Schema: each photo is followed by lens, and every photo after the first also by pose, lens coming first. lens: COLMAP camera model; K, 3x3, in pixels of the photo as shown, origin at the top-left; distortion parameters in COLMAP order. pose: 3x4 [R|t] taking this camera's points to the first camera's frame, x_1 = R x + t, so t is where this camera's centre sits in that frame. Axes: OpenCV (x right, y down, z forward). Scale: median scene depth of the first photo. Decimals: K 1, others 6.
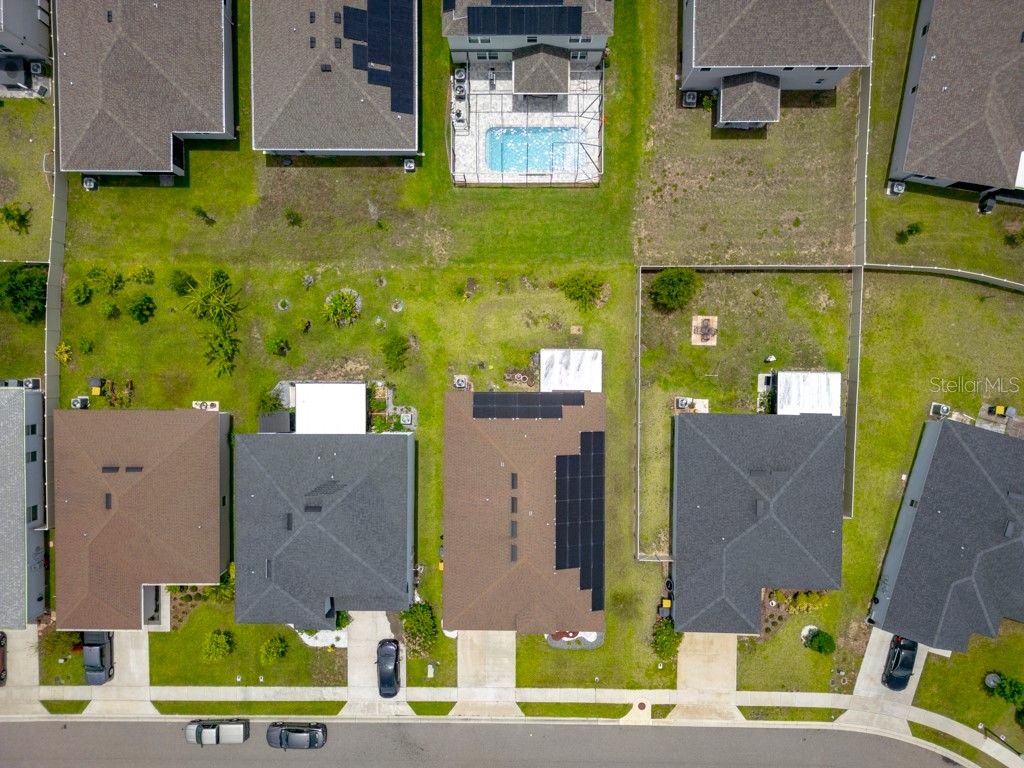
lens RADIAL K [[713.1, 0, 512.0], [0, 713.1, 384.0], [0, 0, 1]] dist [0.123615, -0.250510]
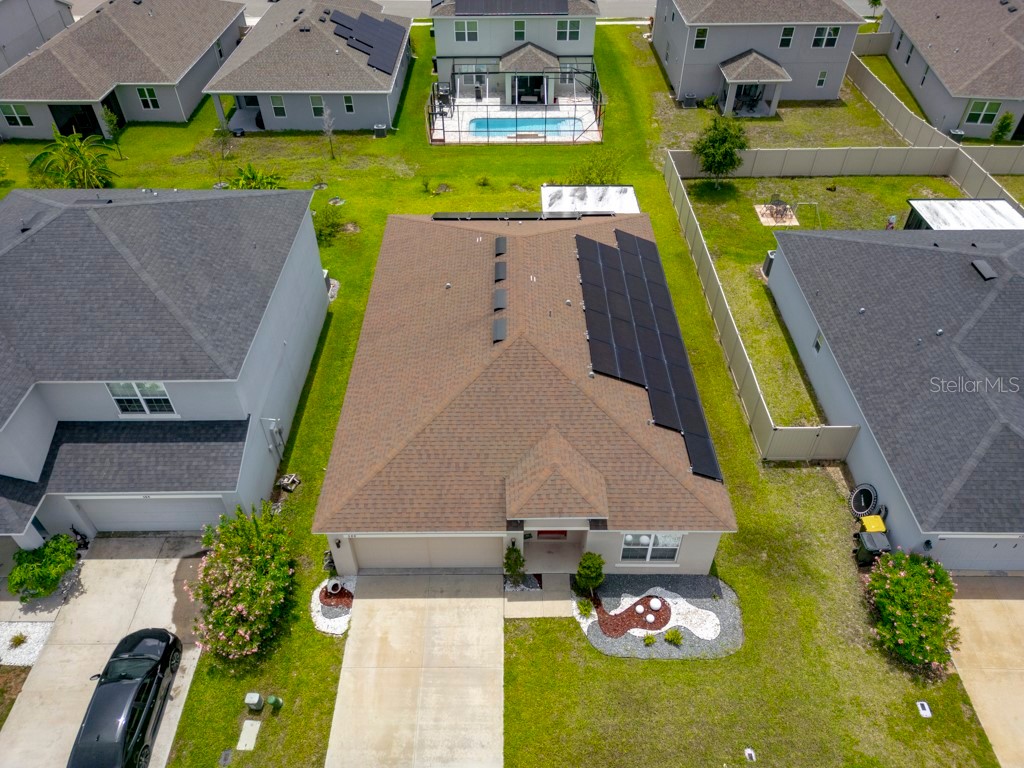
lens RADIAL K [[718.6, 0, 512.0], [0, 718.6, 384.0], [0, 0, 1]] dist [0.069157, -0.071406]
pose [[0.999920, 0.000499, 0.012675, 0.004589], [0.009239, 0.656034, -0.754675, 0.555106], [-0.008691, 0.754731, 0.655976, 0.663970]]
